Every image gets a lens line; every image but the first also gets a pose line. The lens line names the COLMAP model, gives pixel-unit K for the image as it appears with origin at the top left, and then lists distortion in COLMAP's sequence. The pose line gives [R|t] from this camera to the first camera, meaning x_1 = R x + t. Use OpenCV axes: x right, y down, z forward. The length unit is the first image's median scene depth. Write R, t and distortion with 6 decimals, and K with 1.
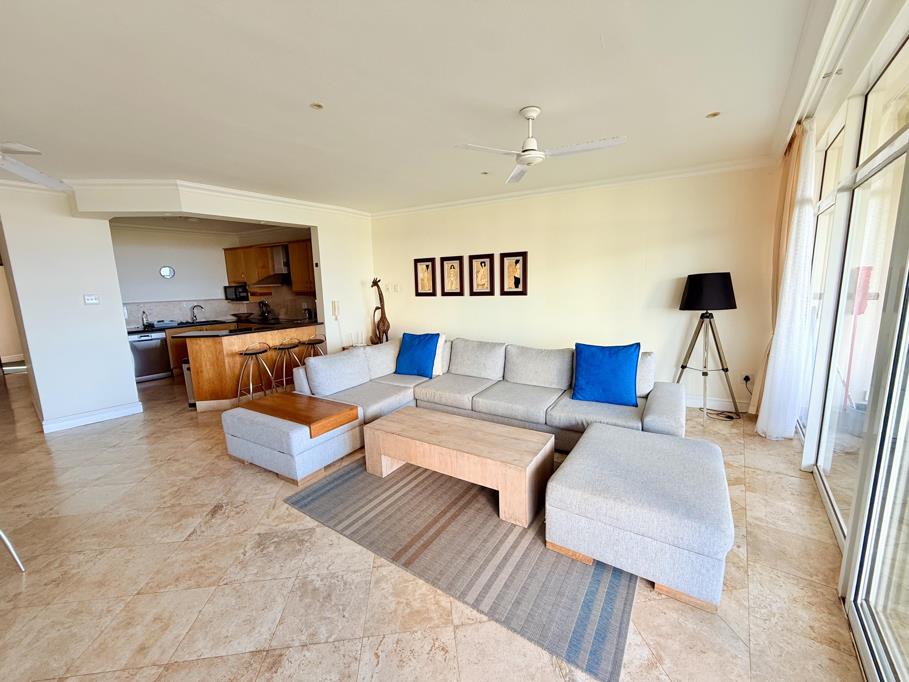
lens RADIAL K [[361.7, 0, 450.4], [0, 361.7, 340.6], [0, 0, 1]] dist [-0.000646, 0.000112]
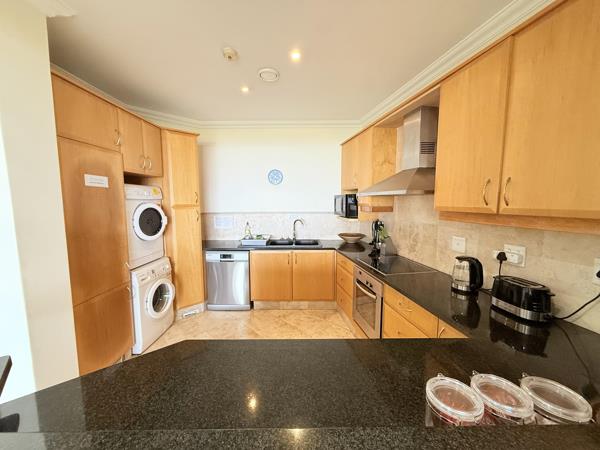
lens RADIAL K [[238.7, 0, 298.4], [0, 238.7, 225.4], [0, 0, 1]] dist [-0.000646, 0.000112]
pose [[0.614353, 0.107388, -0.781689, -0.445222], [-0.137592, 0.990097, 0.027882, -0.144966], [0.776942, 0.090424, 0.623045, 1.007095]]
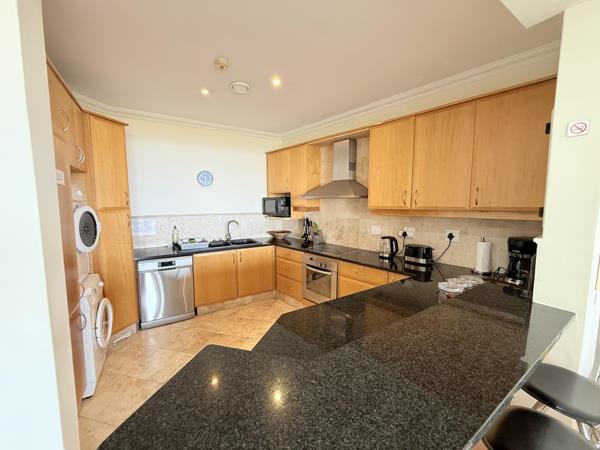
lens RADIAL K [[238.7, 0, 298.7], [0, 238.7, 226.9], [0, 0, 1]] dist [-0.000646, 0.000112]
pose [[0.942110, 0.059311, -0.330016, -0.570400], [-0.075692, 0.996445, -0.036998, -0.109733], [0.326648, 0.059836, 0.943250, 0.809565]]
